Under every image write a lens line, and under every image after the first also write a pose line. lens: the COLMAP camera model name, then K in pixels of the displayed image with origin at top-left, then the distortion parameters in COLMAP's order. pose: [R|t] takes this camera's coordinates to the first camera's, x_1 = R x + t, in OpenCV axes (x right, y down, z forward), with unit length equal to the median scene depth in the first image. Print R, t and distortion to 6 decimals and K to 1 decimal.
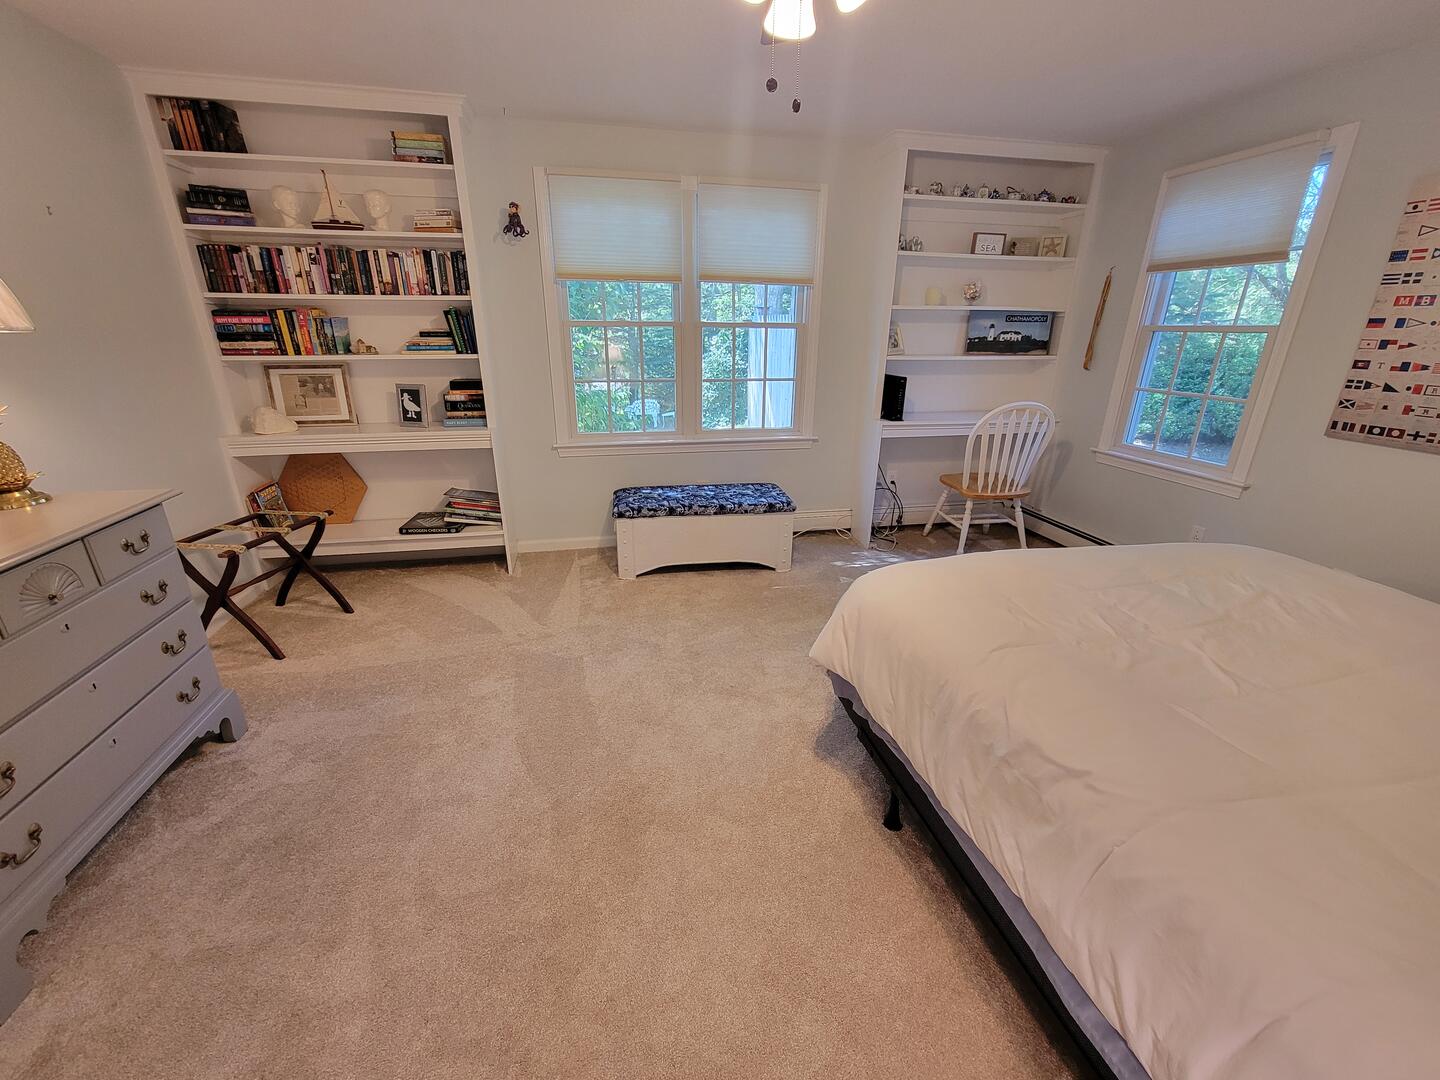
lens RADIAL K [[588.7, 0, 718.7], [0, 588.7, 544.3], [0, 0, 1]] dist [0.000668, 0.000673]
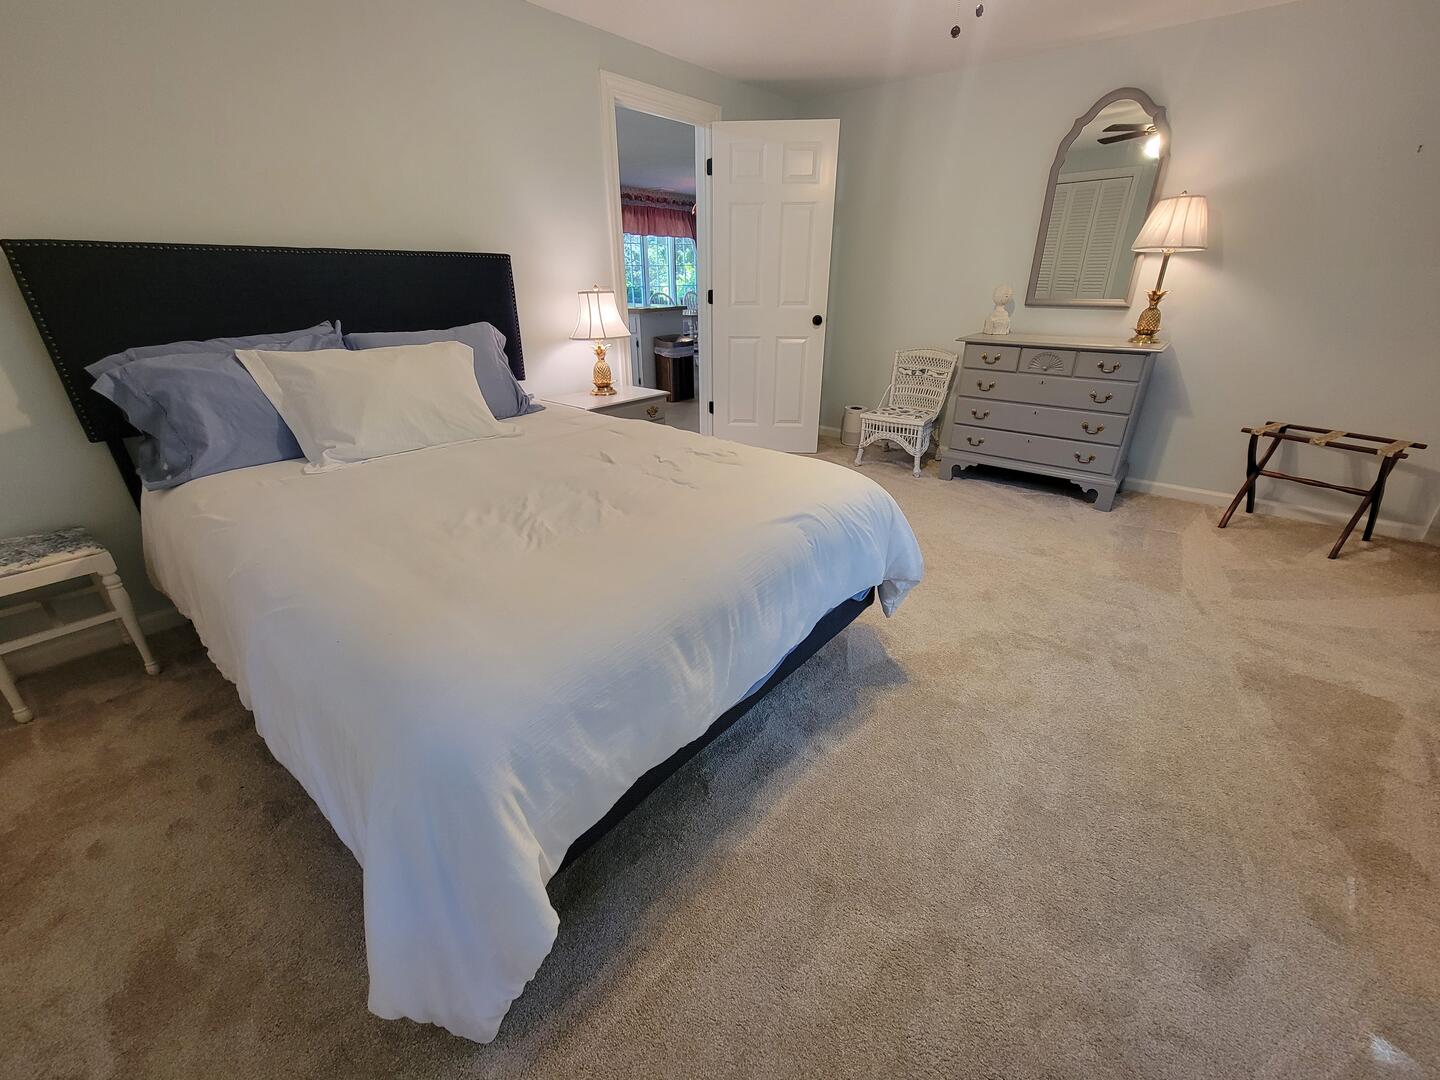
lens RADIAL K [[588.7, 0, 719.3], [0, 588.7, 541.6], [0, 0, 1]] dist [0.000668, 0.000673]
pose [[-0.780516, 0.251379, -0.572367, 0.748296], [-0.222186, 0.744254, 0.629857, -0.311434], [0.584319, 0.618785, -0.525049, 1.015932]]
